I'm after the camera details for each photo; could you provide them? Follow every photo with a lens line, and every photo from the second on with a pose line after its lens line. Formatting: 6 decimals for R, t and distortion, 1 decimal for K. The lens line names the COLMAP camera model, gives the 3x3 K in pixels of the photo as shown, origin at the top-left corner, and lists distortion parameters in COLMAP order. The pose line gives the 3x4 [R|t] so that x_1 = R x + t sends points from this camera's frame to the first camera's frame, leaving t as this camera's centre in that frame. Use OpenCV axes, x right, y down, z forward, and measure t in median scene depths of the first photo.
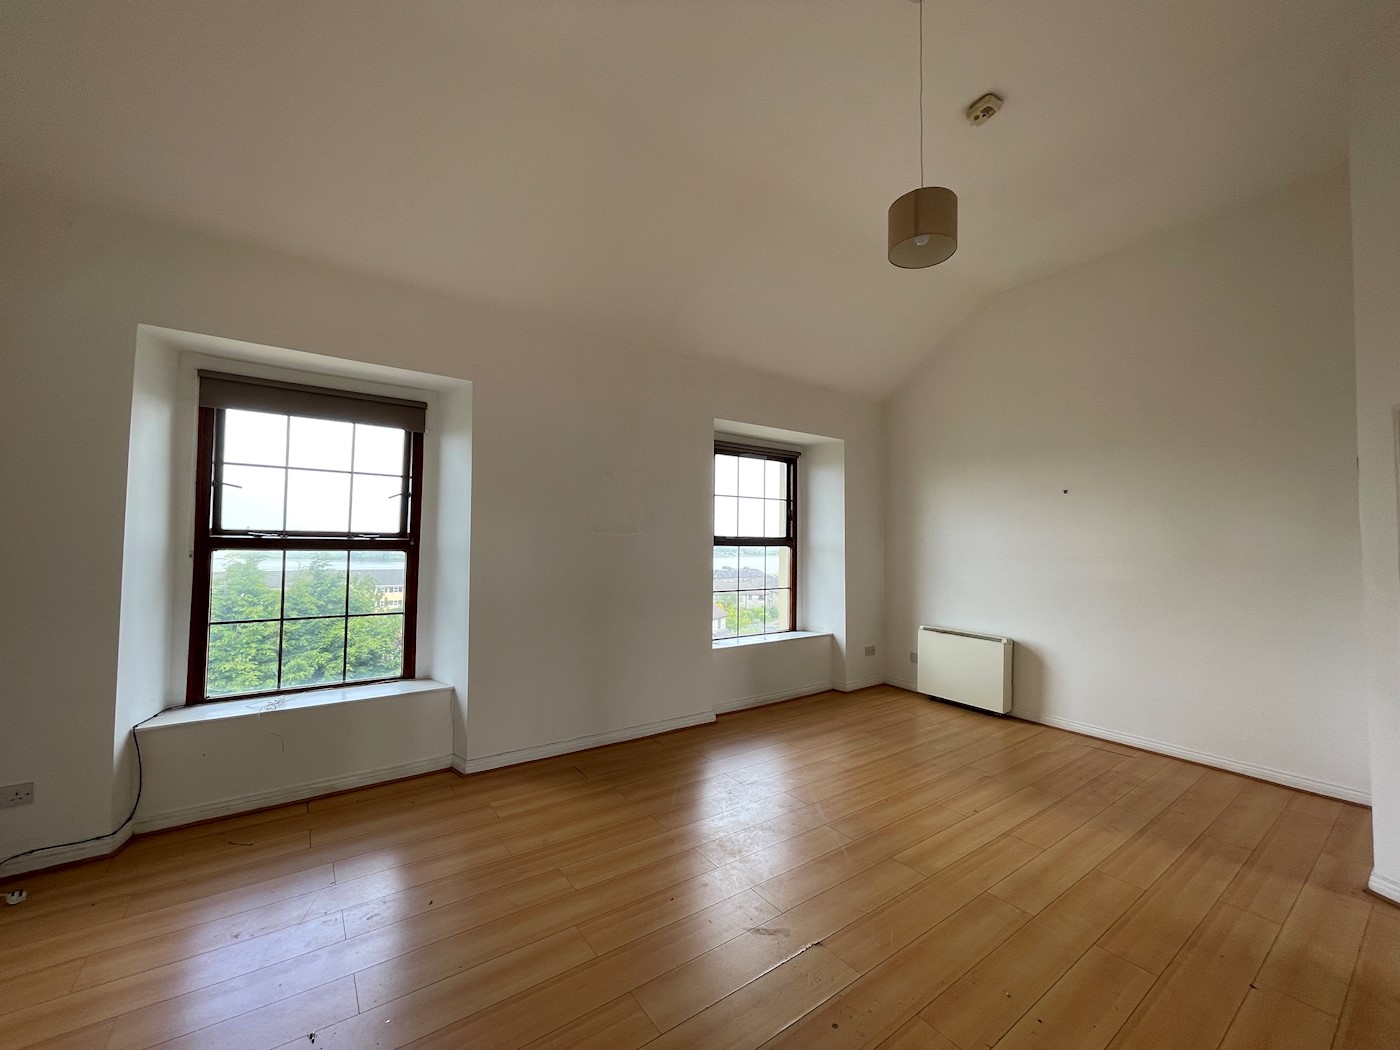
lens RADIAL K [[565.5, 0, 696.7], [0, 565.5, 522.8], [0, 0, 1]] dist [0.000759, 0.000535]
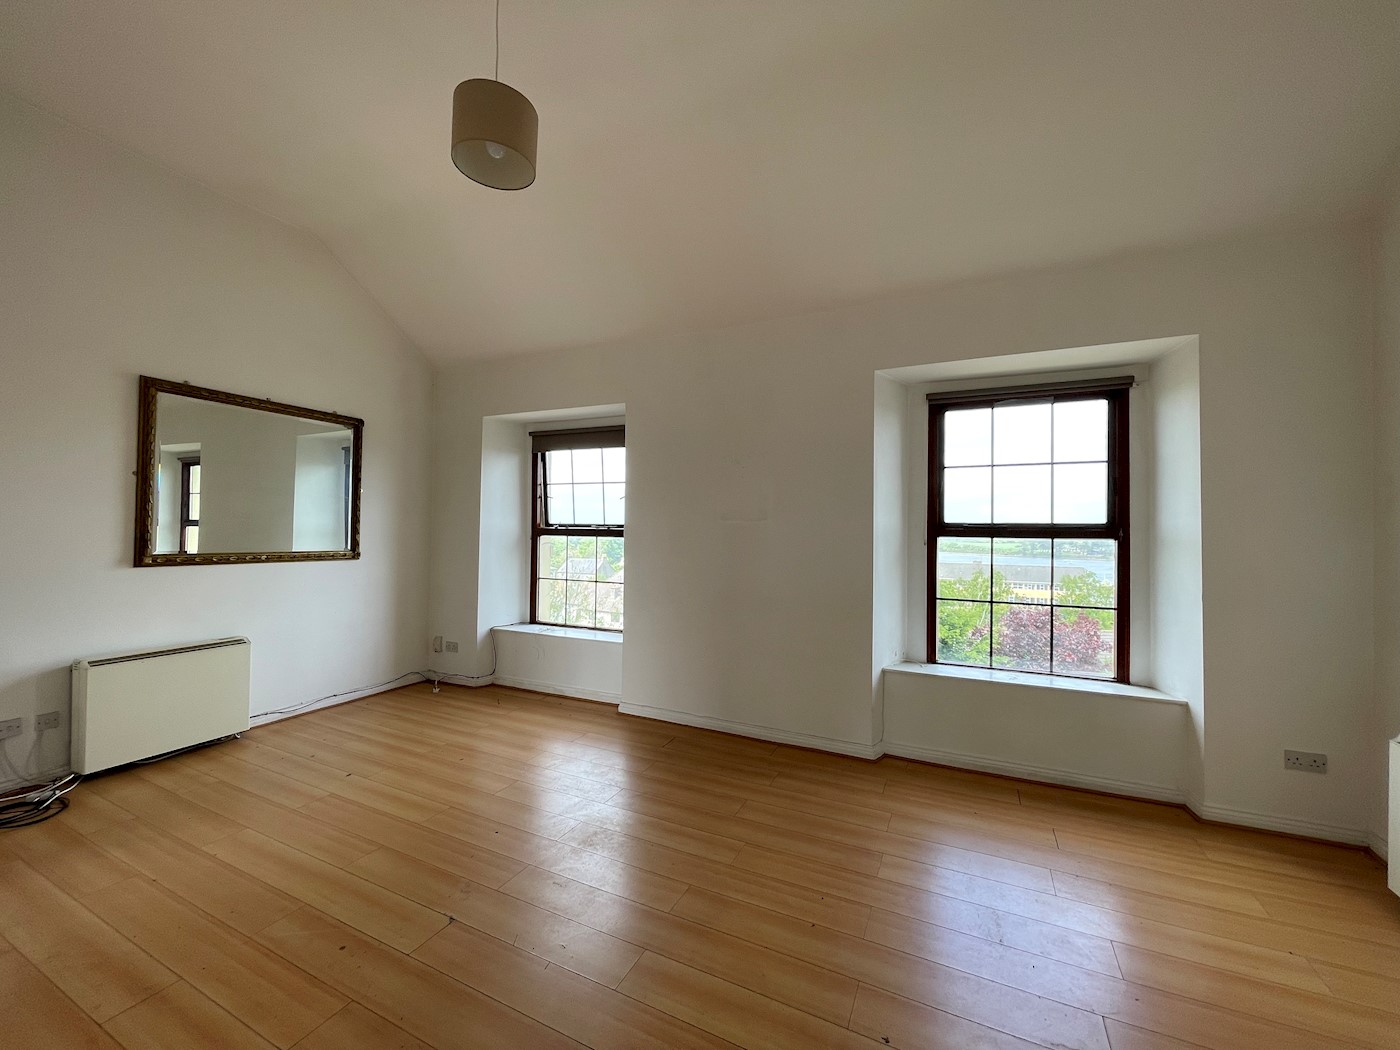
lens RADIAL K [[565.5, 0, 699.0], [0, 565.5, 521.8], [0, 0, 1]] dist [0.000759, 0.000535]
pose [[0.471569, -0.017511, -0.881655, 0.736297], [0.027940, 0.999598, -0.004909, 0.022552], [0.881386, -0.022318, 0.471869, 0.510009]]
